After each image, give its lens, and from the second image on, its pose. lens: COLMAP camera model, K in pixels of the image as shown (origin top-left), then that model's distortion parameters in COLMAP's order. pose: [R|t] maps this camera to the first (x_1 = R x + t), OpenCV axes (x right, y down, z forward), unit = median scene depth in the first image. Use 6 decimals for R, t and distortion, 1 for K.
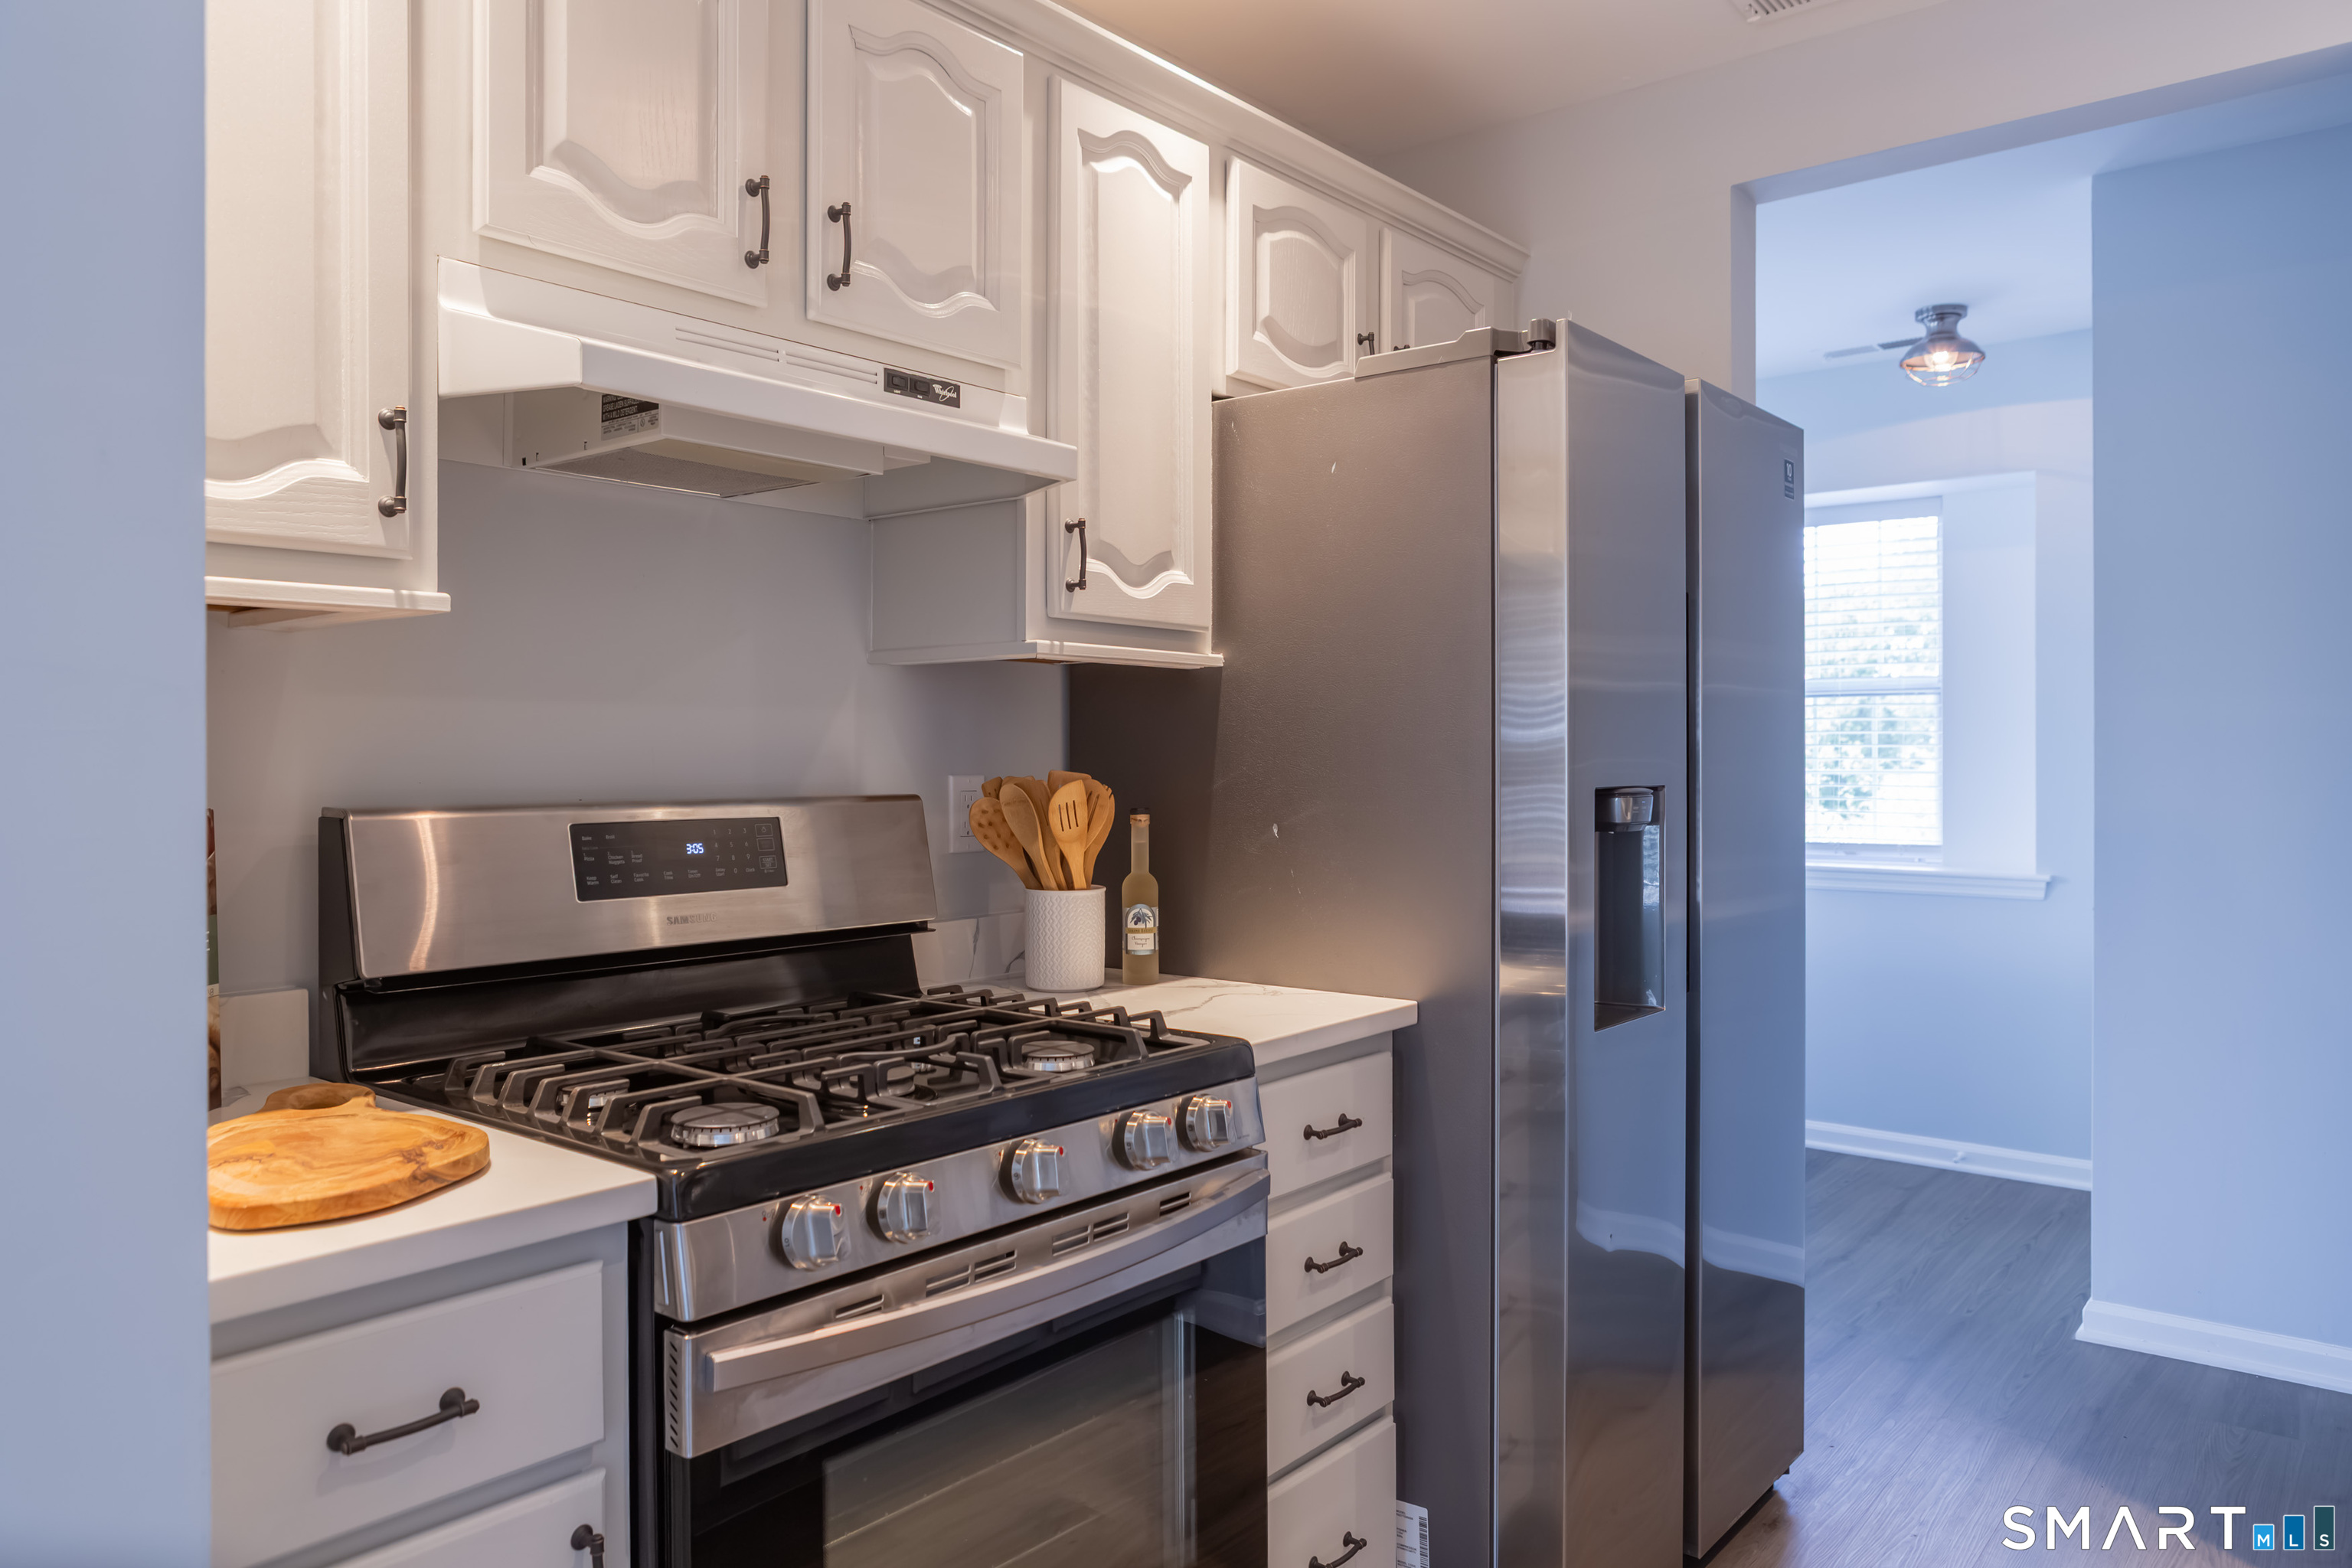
lens RADIAL K [[1579.1, 0, 1174.2], [0, 1579.1, 754.8], [0, 0, 1]] dist [-0.023731, -0.001107]
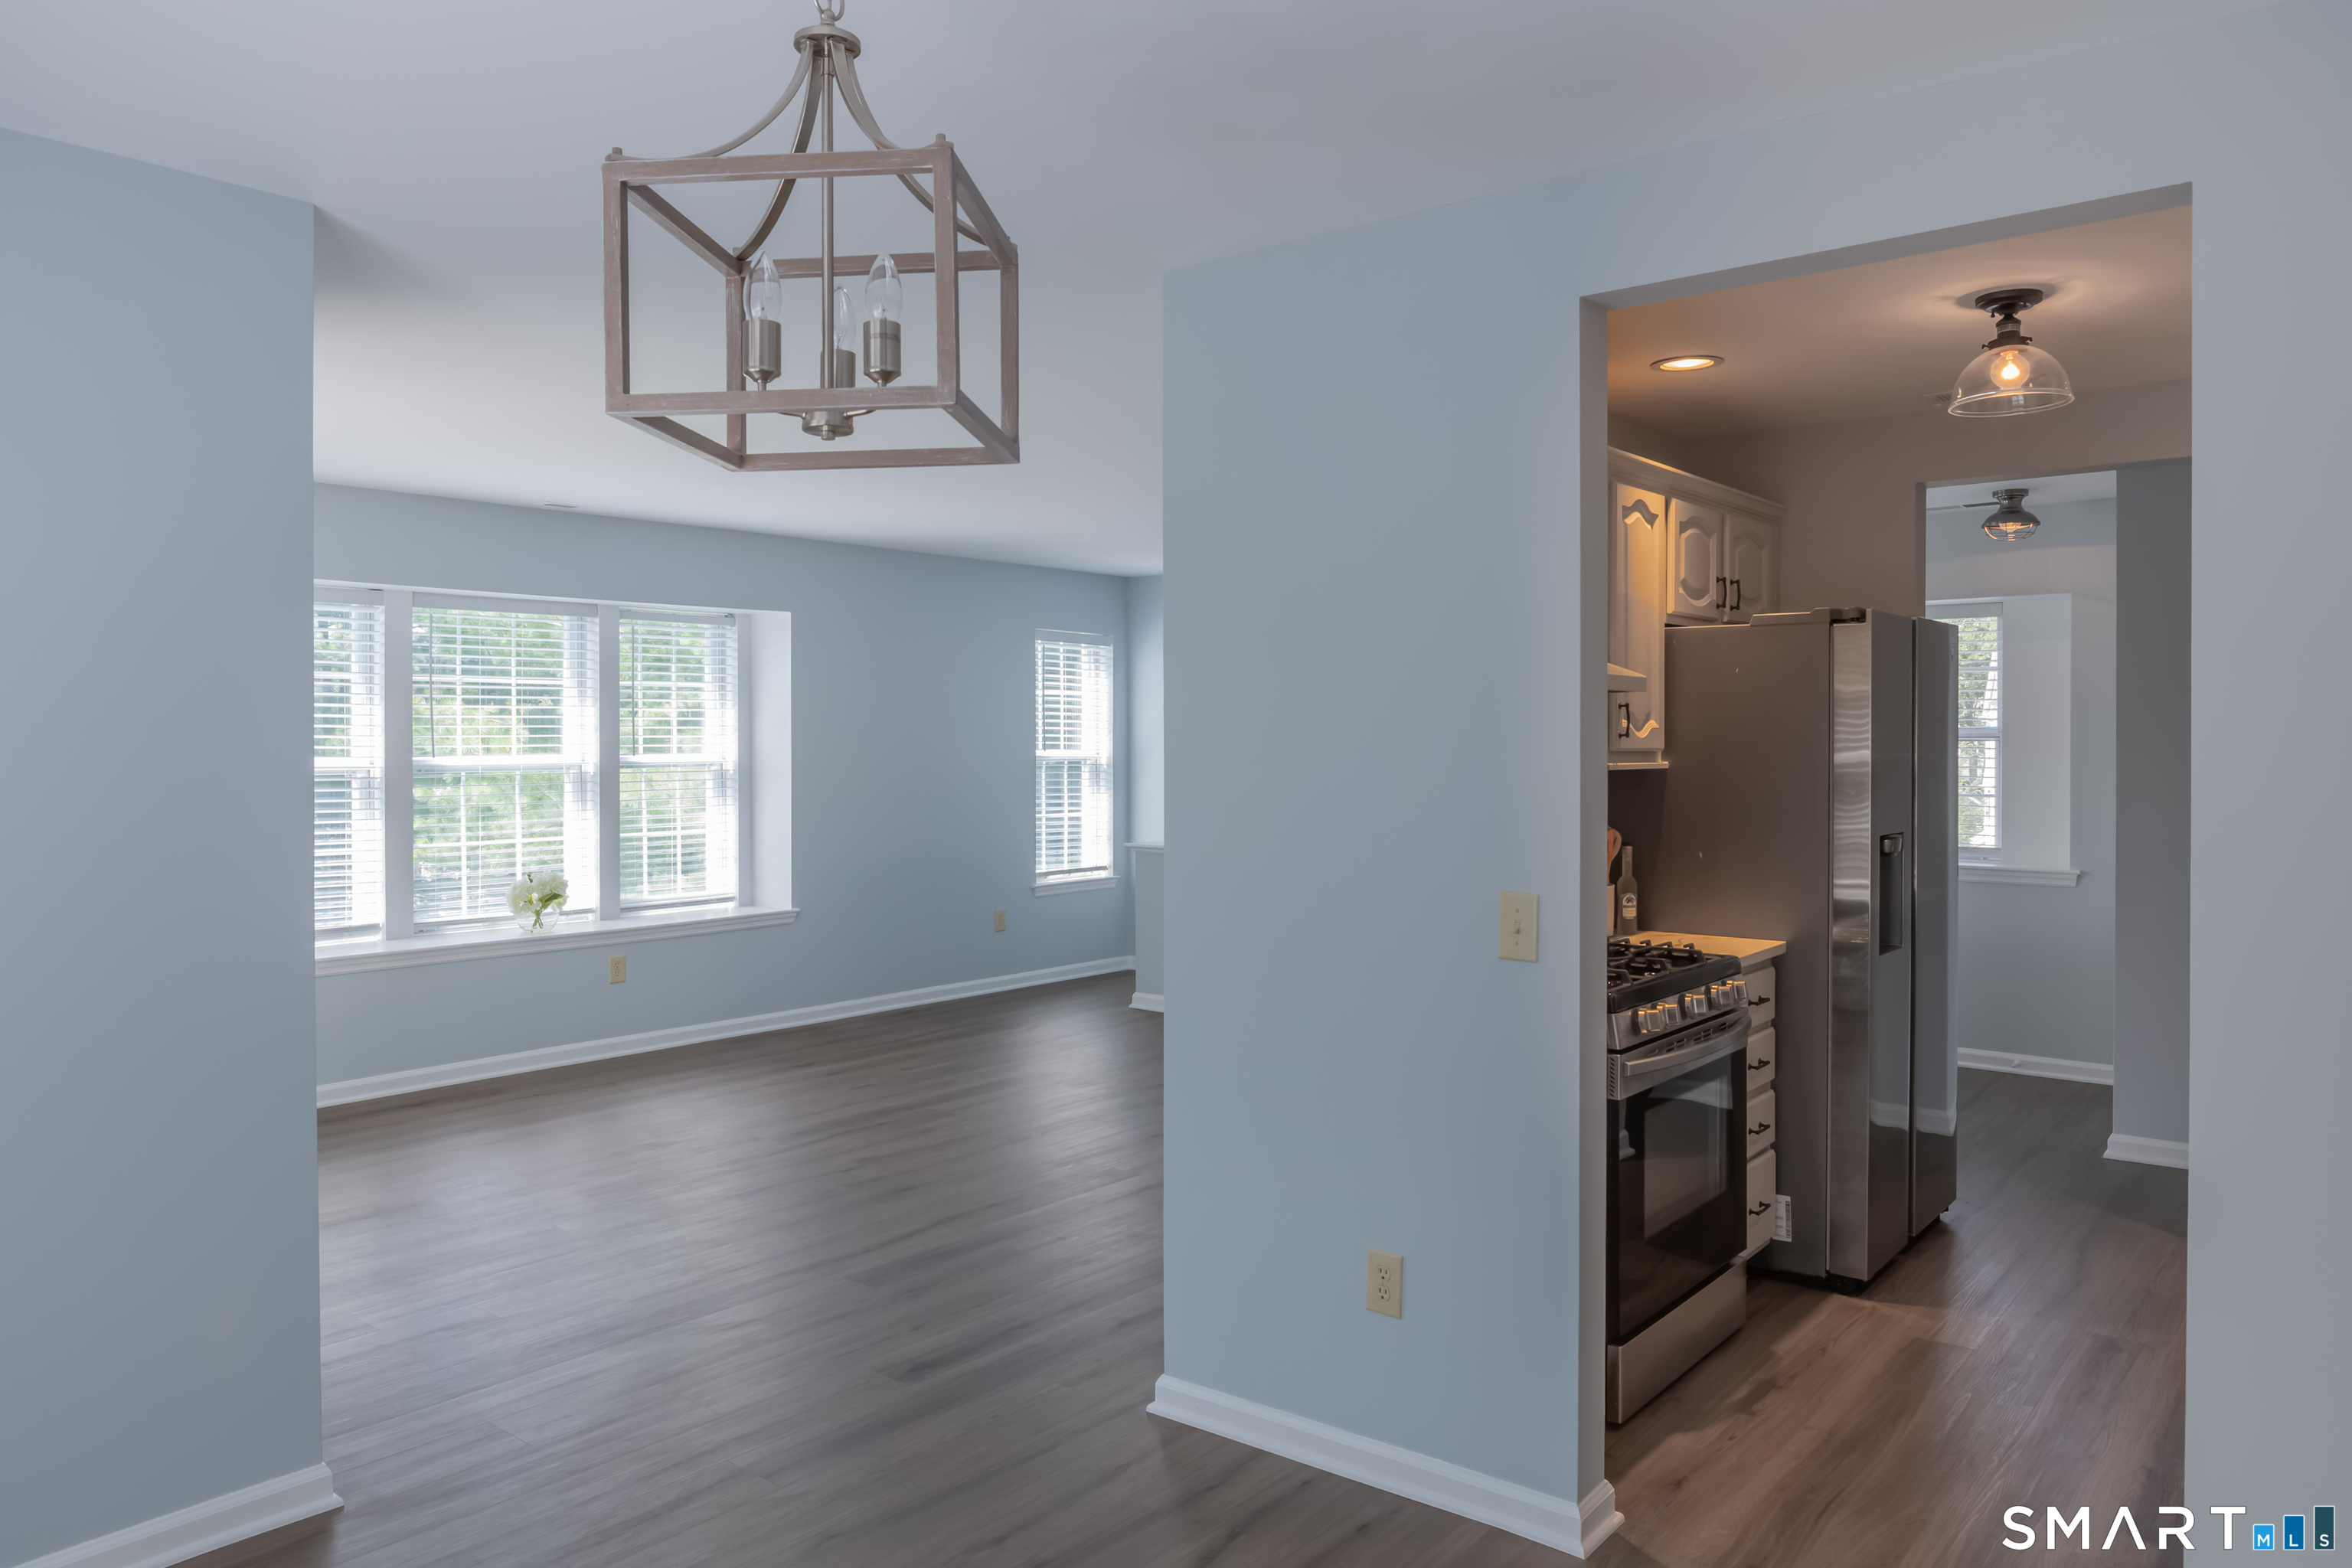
lens RADIAL K [[1626.8, 0, 1157.5], [0, 1626.8, 751.9], [0, 0, 1]] dist [-0.009010, 0.001428]
pose [[0.999903, -0.001159, 0.013872, -0.622542], [0.000995, 0.999930, 0.011831, -0.100884], [-0.013885, -0.011816, 0.999834, -0.968385]]
